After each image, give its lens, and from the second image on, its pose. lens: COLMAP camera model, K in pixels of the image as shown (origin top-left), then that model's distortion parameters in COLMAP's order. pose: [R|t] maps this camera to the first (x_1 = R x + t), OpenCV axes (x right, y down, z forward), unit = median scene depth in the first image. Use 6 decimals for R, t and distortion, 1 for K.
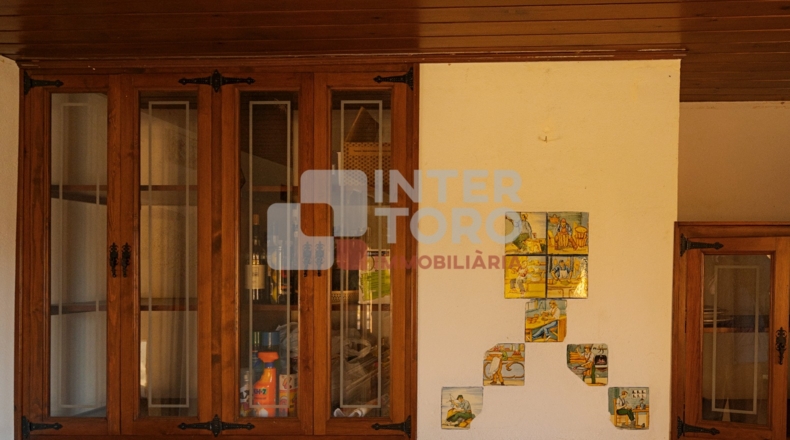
lens RADIAL K [[394.5, 0, 395.0], [0, 394.5, 220.0], [0, 0, 1]] dist [-0.000515, -0.000194]
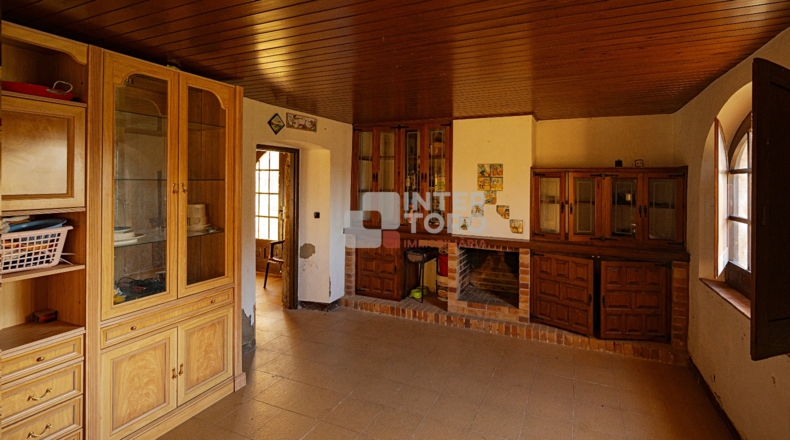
lens RADIAL K [[394.5, 0, 395.0], [0, 394.5, 220.0], [0, 0, 1]] dist [-0.000515, -0.000194]
pose [[0.900760, 0.060494, -0.430084, 1.088786], [-0.013440, 0.993661, 0.111616, 0.087025], [0.434109, -0.094759, 0.895863, -2.276409]]
